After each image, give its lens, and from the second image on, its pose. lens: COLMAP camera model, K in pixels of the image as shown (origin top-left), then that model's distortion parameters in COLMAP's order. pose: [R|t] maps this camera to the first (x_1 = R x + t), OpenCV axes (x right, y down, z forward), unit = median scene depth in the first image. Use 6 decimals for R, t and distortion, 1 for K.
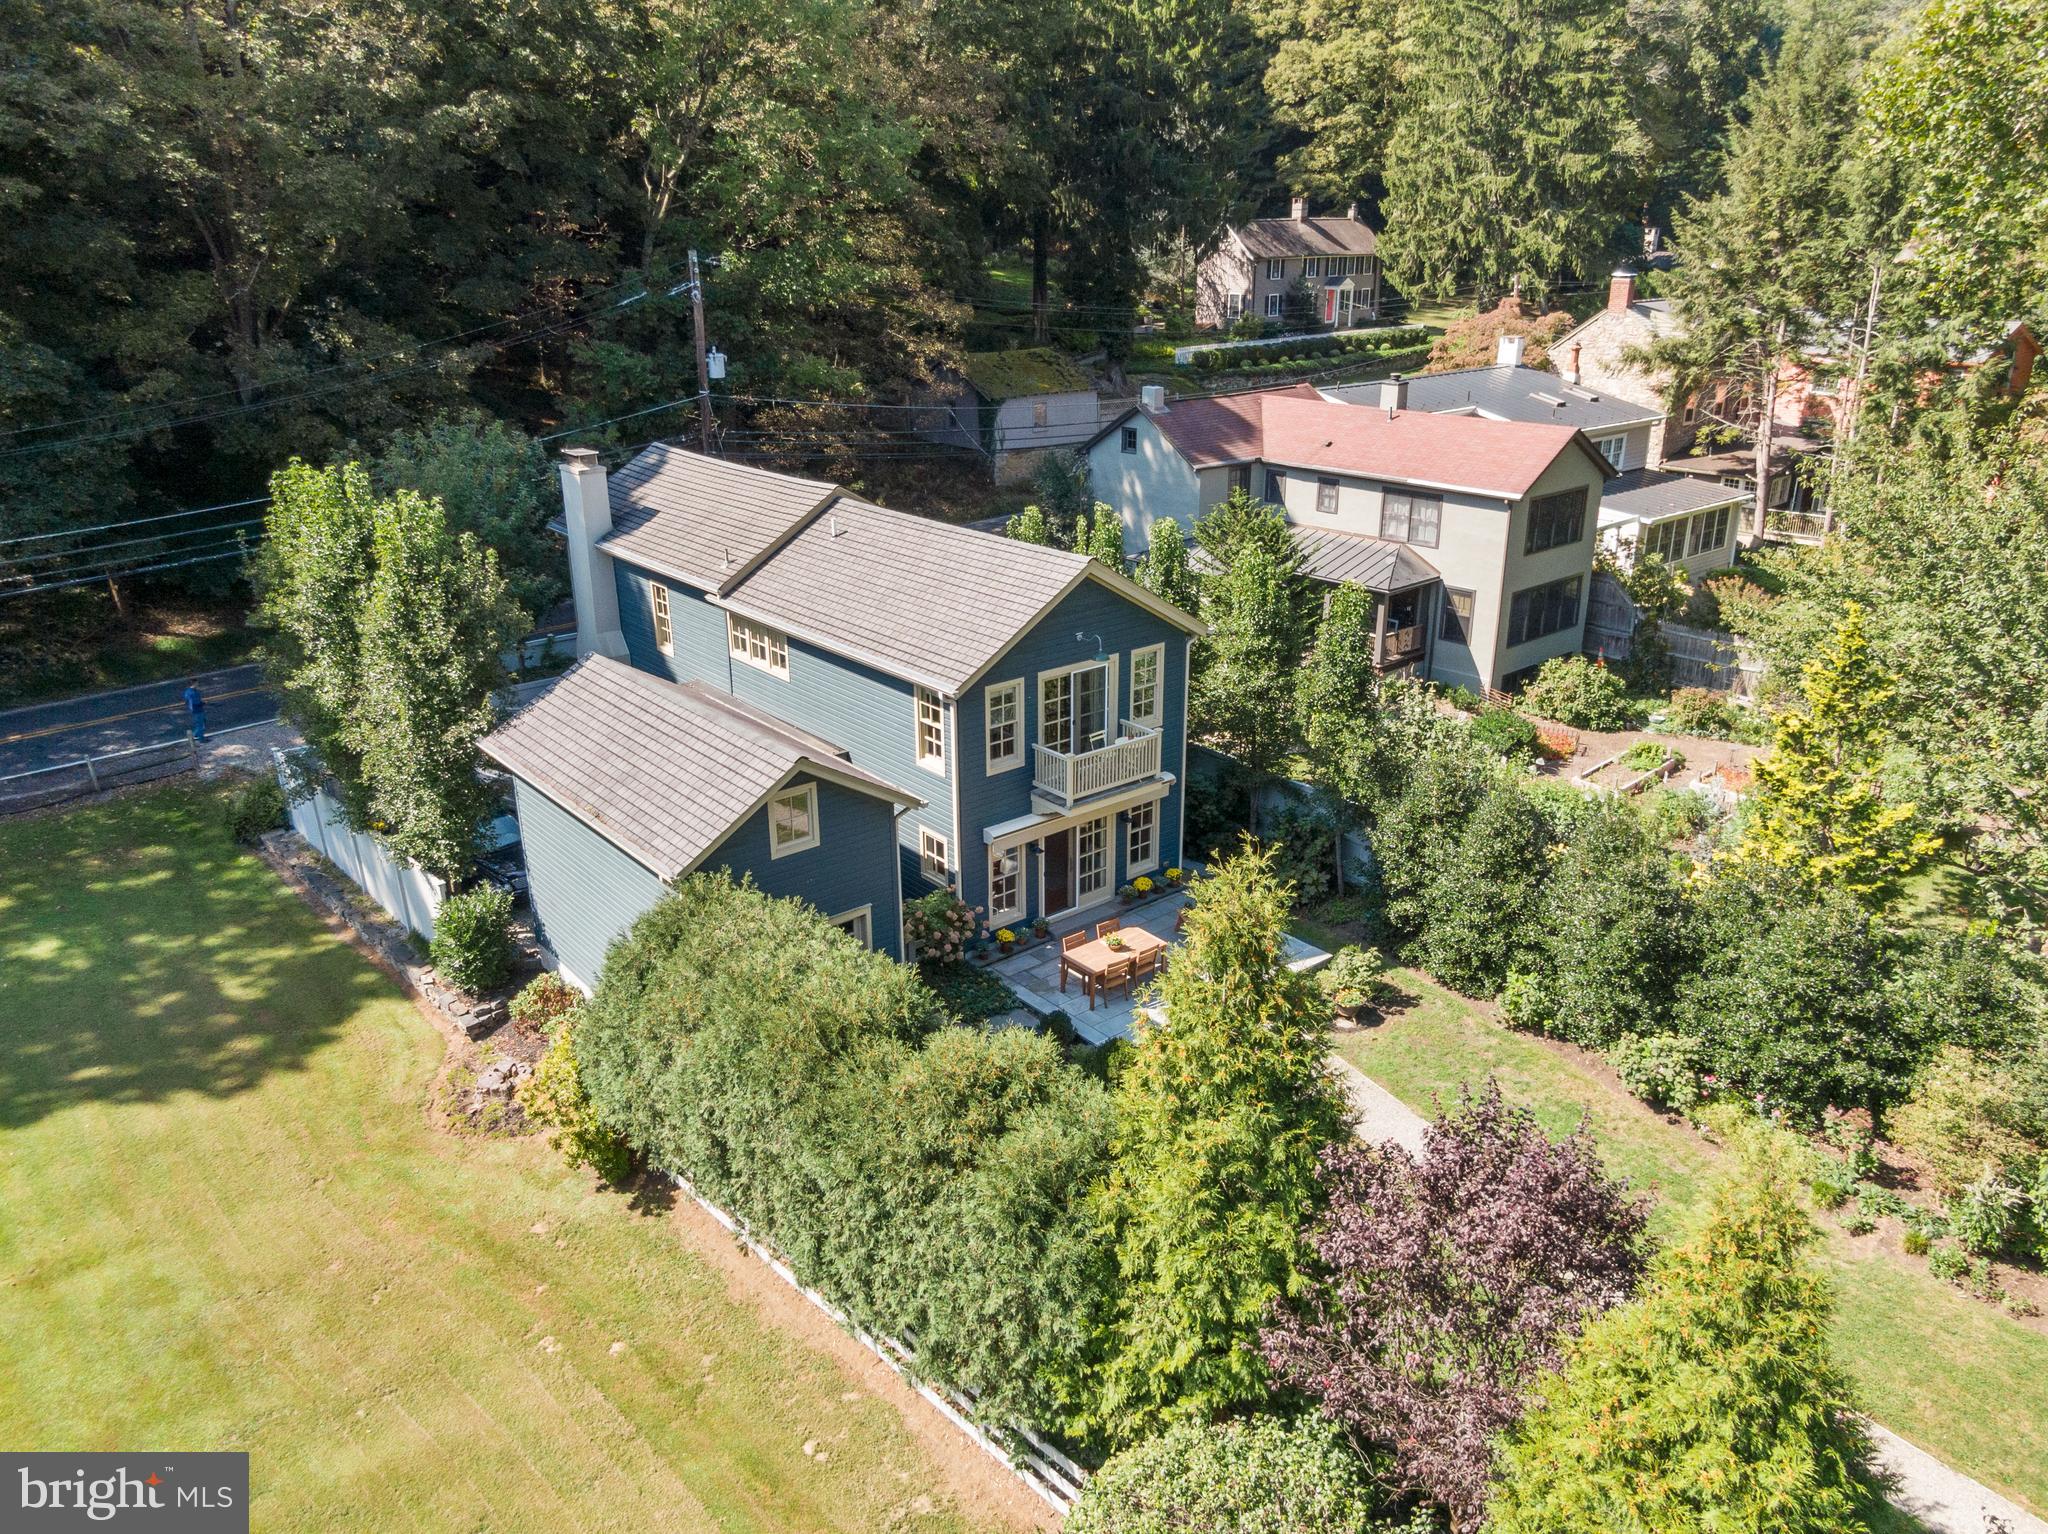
lens RADIAL K [[1481.0, 0, 1026.2], [0, 1481.0, 719.3], [0, 0, 1]] dist [0.001606, -0.001147]
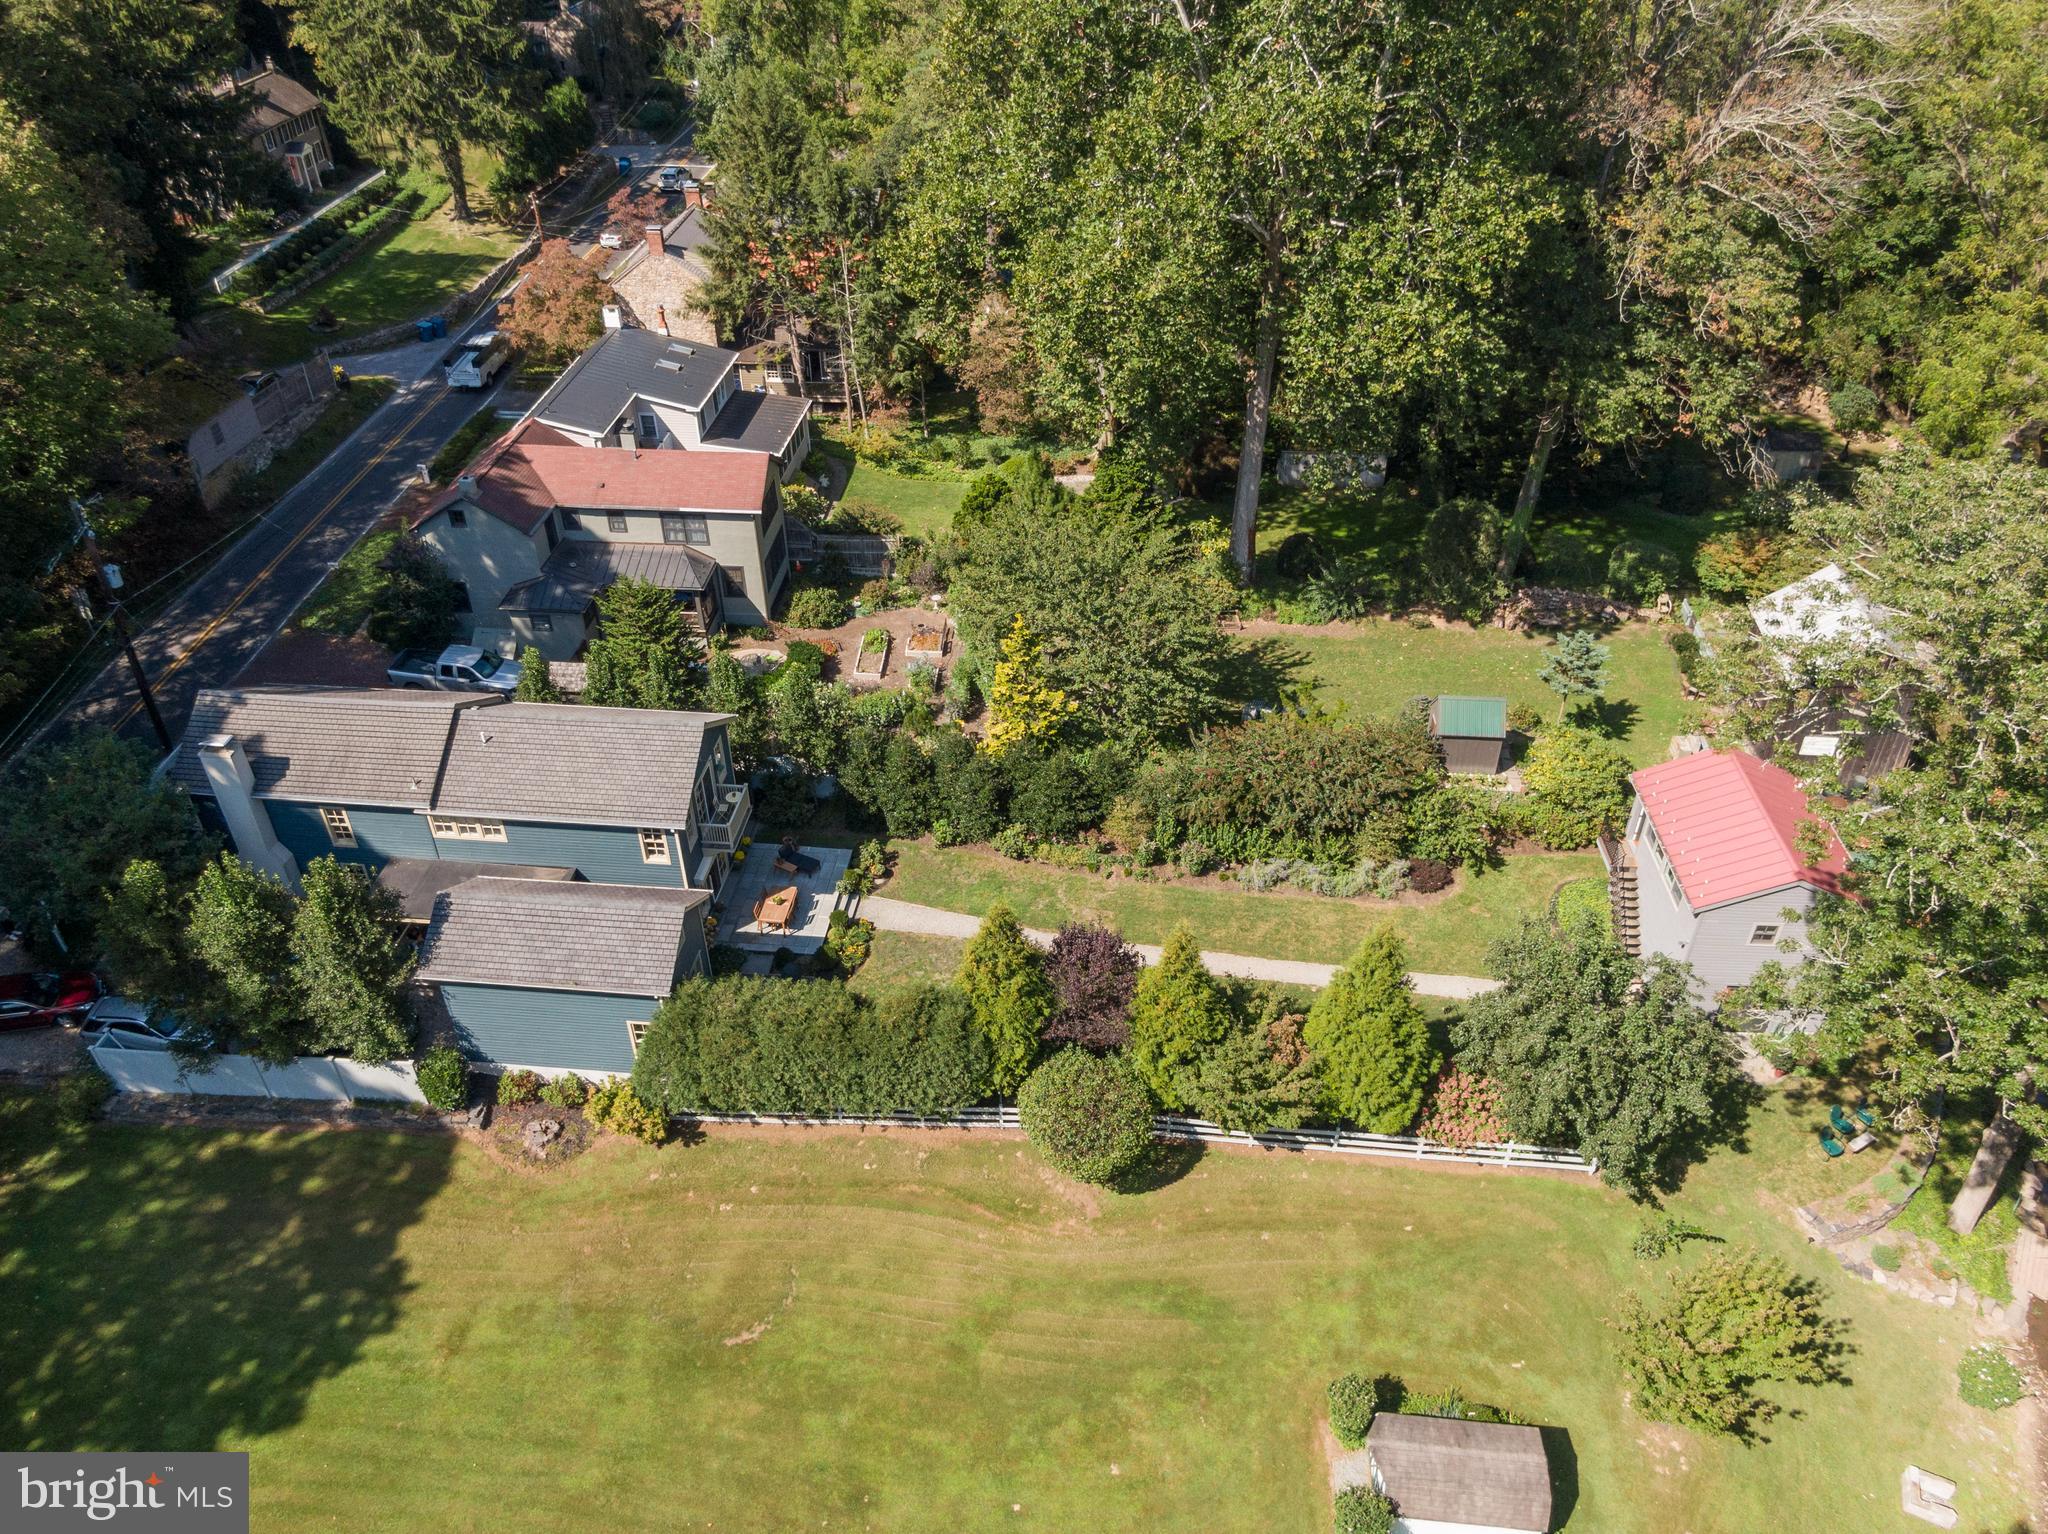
lens RADIAL K [[1545.3, 0, 1030.8], [0, 1545.3, 663.7], [0, 0, 1]] dist [0.004945, -0.007520]
pose [[0.696968, -0.388163, 0.602963, -0.661055], [0.221890, 0.916303, 0.333396, -0.600464], [-0.681910, -0.098575, 0.724763, -0.539410]]
